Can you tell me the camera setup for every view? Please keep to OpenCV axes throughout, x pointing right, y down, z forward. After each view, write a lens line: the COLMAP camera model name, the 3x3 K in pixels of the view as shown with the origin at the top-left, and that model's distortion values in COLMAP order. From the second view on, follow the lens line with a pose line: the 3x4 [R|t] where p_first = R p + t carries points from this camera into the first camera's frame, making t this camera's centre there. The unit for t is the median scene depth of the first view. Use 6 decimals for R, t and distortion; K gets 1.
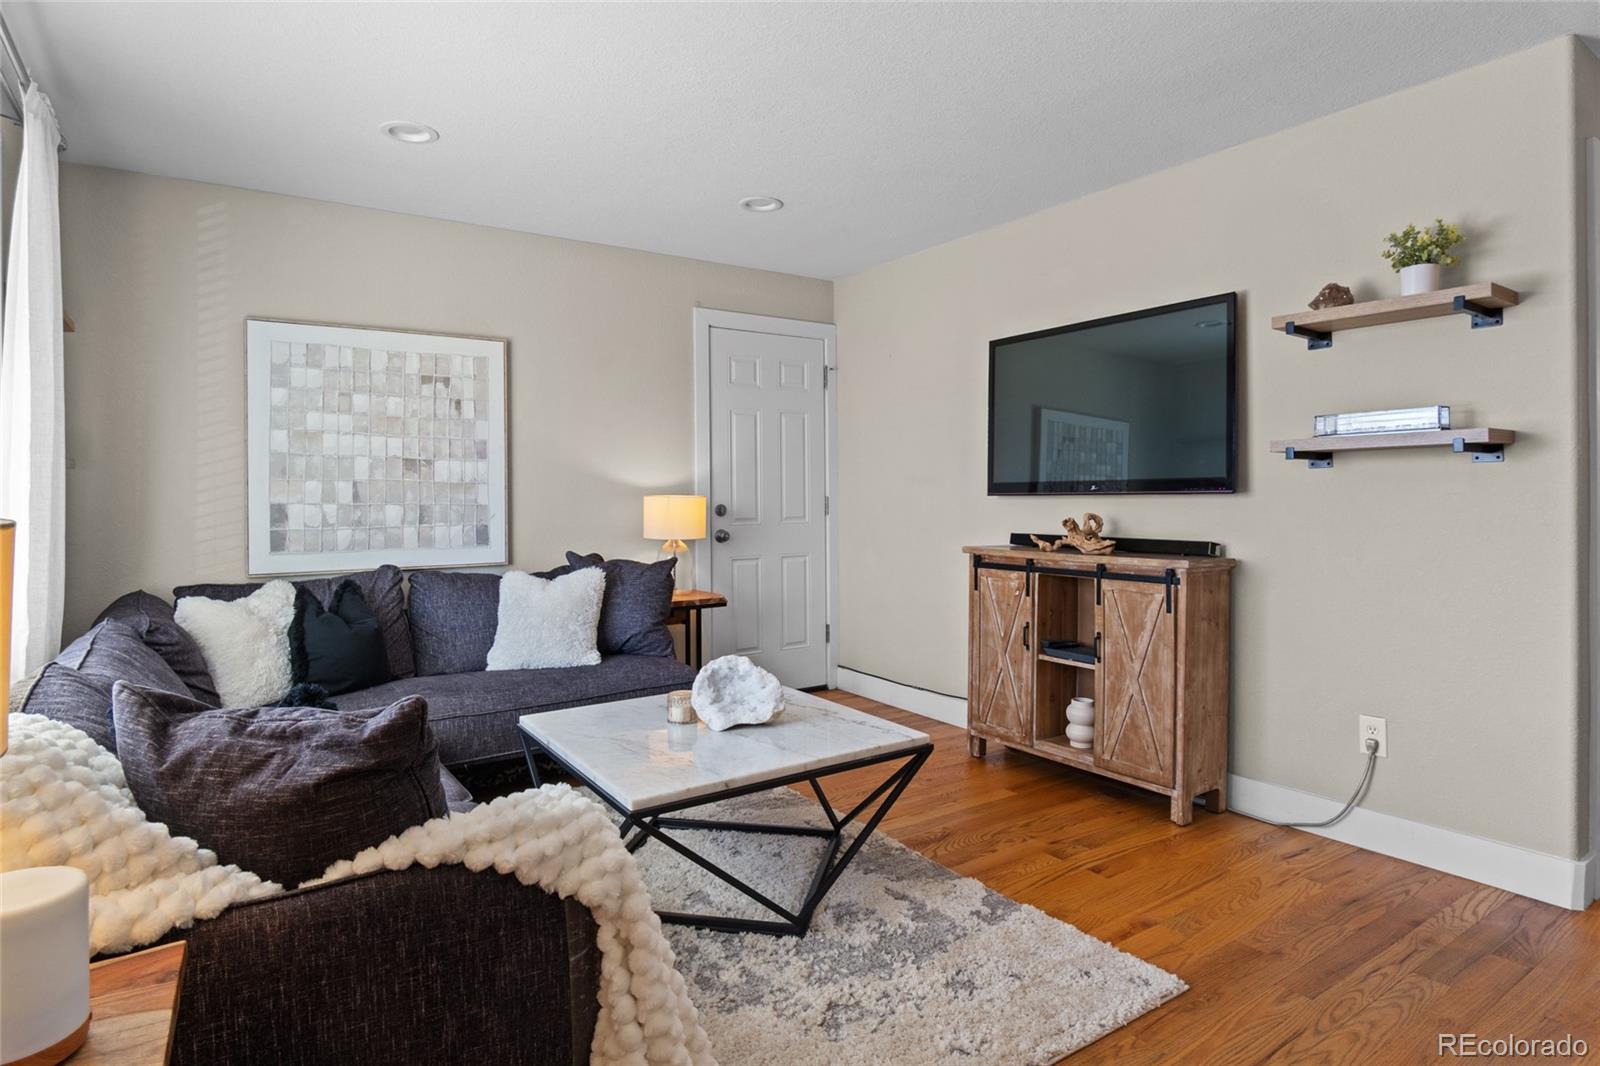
lens RADIAL K [[871.7, 0, 785.1], [0, 871.7, 502.6], [0, 0, 1]] dist [-0.026106, 0.000397]
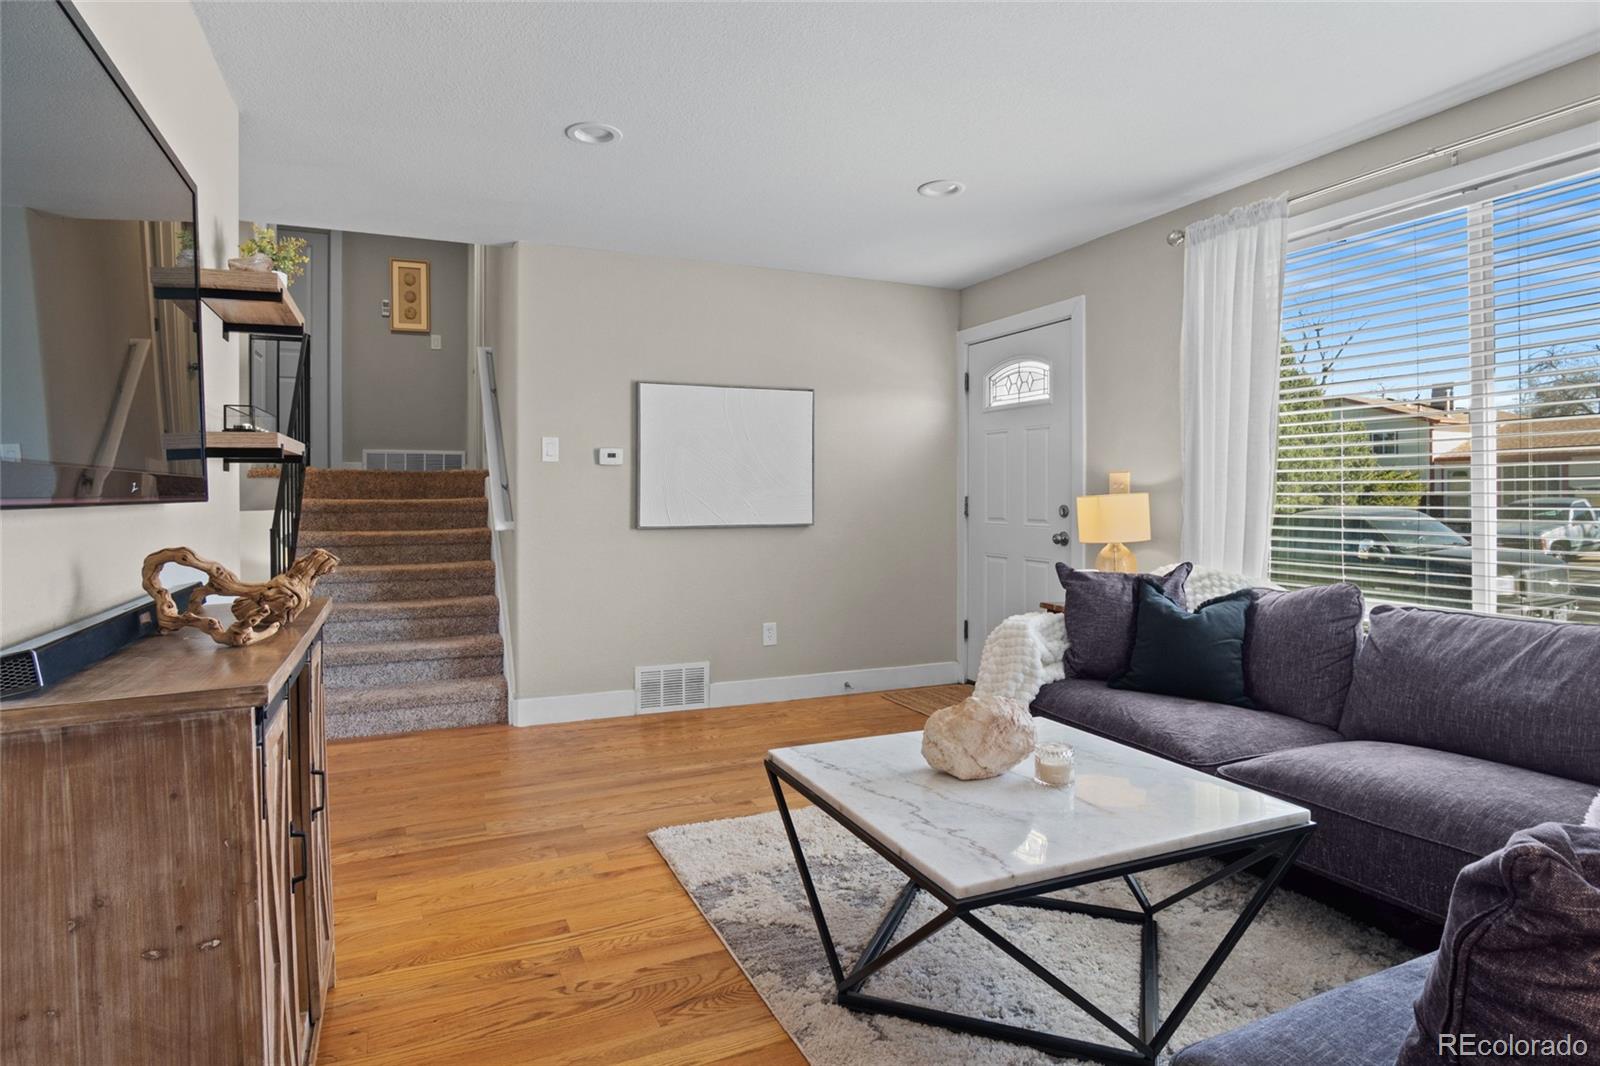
lens RADIAL K [[881.4, 0, 803.6], [0, 881.4, 481.3], [0, 0, 1]] dist [-0.034048, 0.000209]
pose [[-0.988030, 0.015868, 0.153446, -0.014990], [0.014838, 0.999859, -0.007851, -0.009759], [-0.153549, -0.005480, -0.988126, 1.291212]]
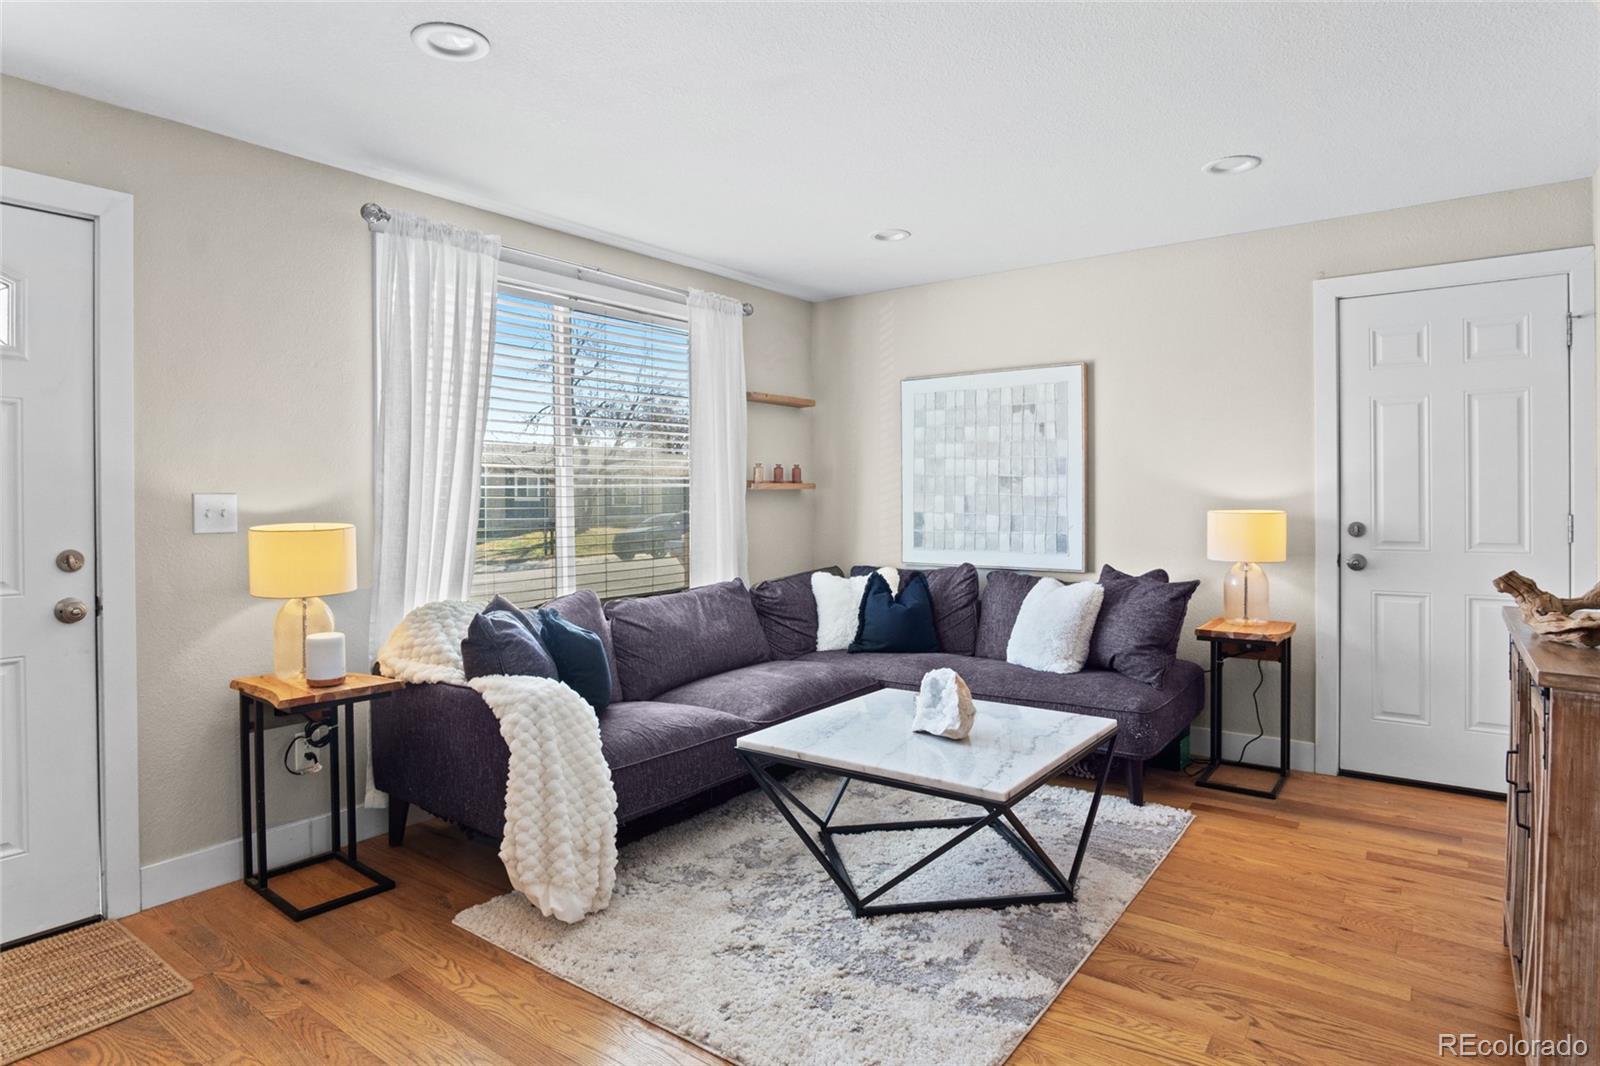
lens RADIAL K [[871.7, 0, 785.1], [0, 871.7, 502.6], [0, 0, 1]] dist [-0.026106, 0.000397]
pose [[0.334983, 0.012283, -0.942144, 0.620875], [-0.004897, 0.999924, 0.011295, -0.027536], [0.942211, 0.000830, 0.335018, 0.324584]]
